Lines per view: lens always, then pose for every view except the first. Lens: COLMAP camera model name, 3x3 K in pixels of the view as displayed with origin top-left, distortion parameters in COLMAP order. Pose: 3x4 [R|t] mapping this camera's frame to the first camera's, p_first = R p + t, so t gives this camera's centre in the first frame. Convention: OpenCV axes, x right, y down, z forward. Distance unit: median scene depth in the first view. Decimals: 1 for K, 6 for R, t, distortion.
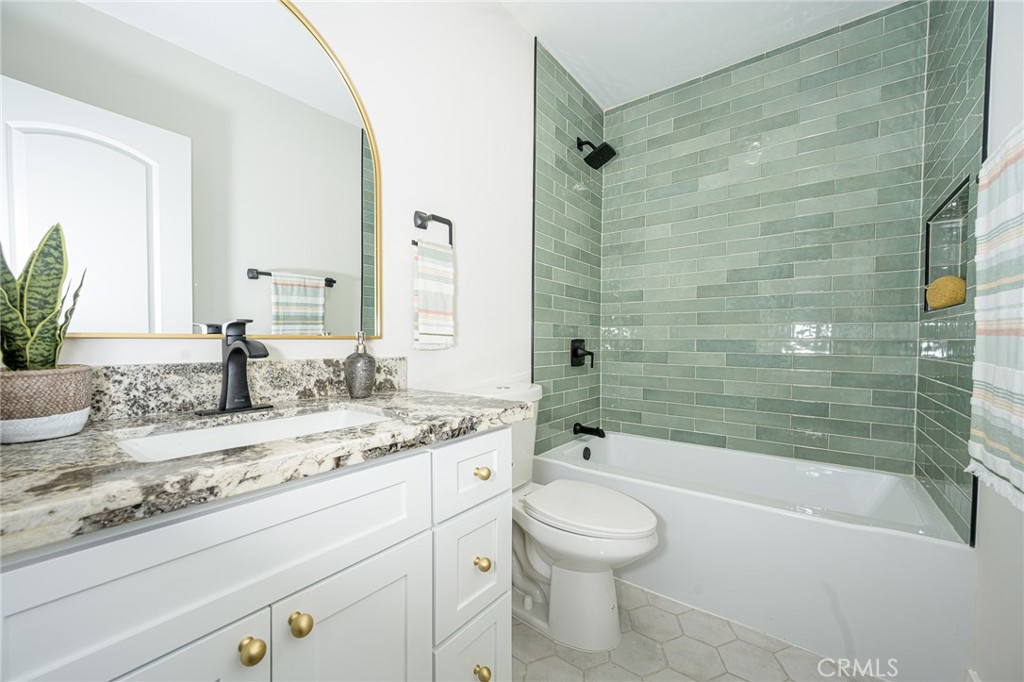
lens RADIAL K [[401.5, 0, 512.4], [0, 401.5, 340.4], [0, 0, 1]] dist [0.000580, -0.000199]
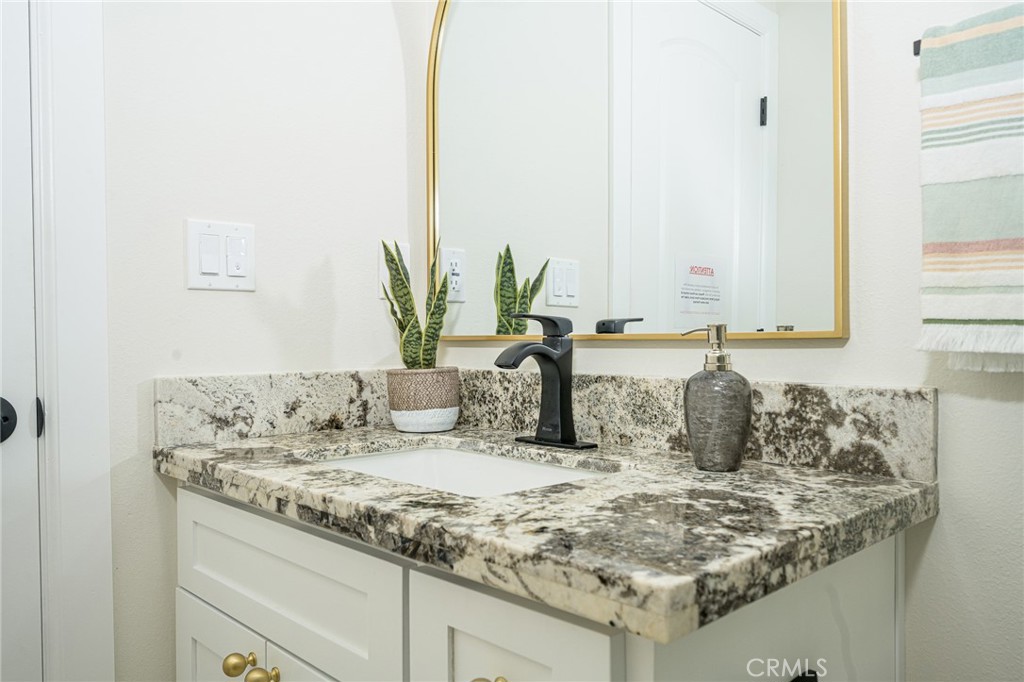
lens RADIAL K [[756.2, 0, 512.6], [0, 756.2, 346.6], [0, 0, 1]] dist [-0.012464, -0.001034]
pose [[-0.140125, 0.004909, -0.990122, 0.652396], [0.003041, 0.999985, 0.004528, 0.000108], [0.990129, -0.002377, -0.140138, 1.173489]]
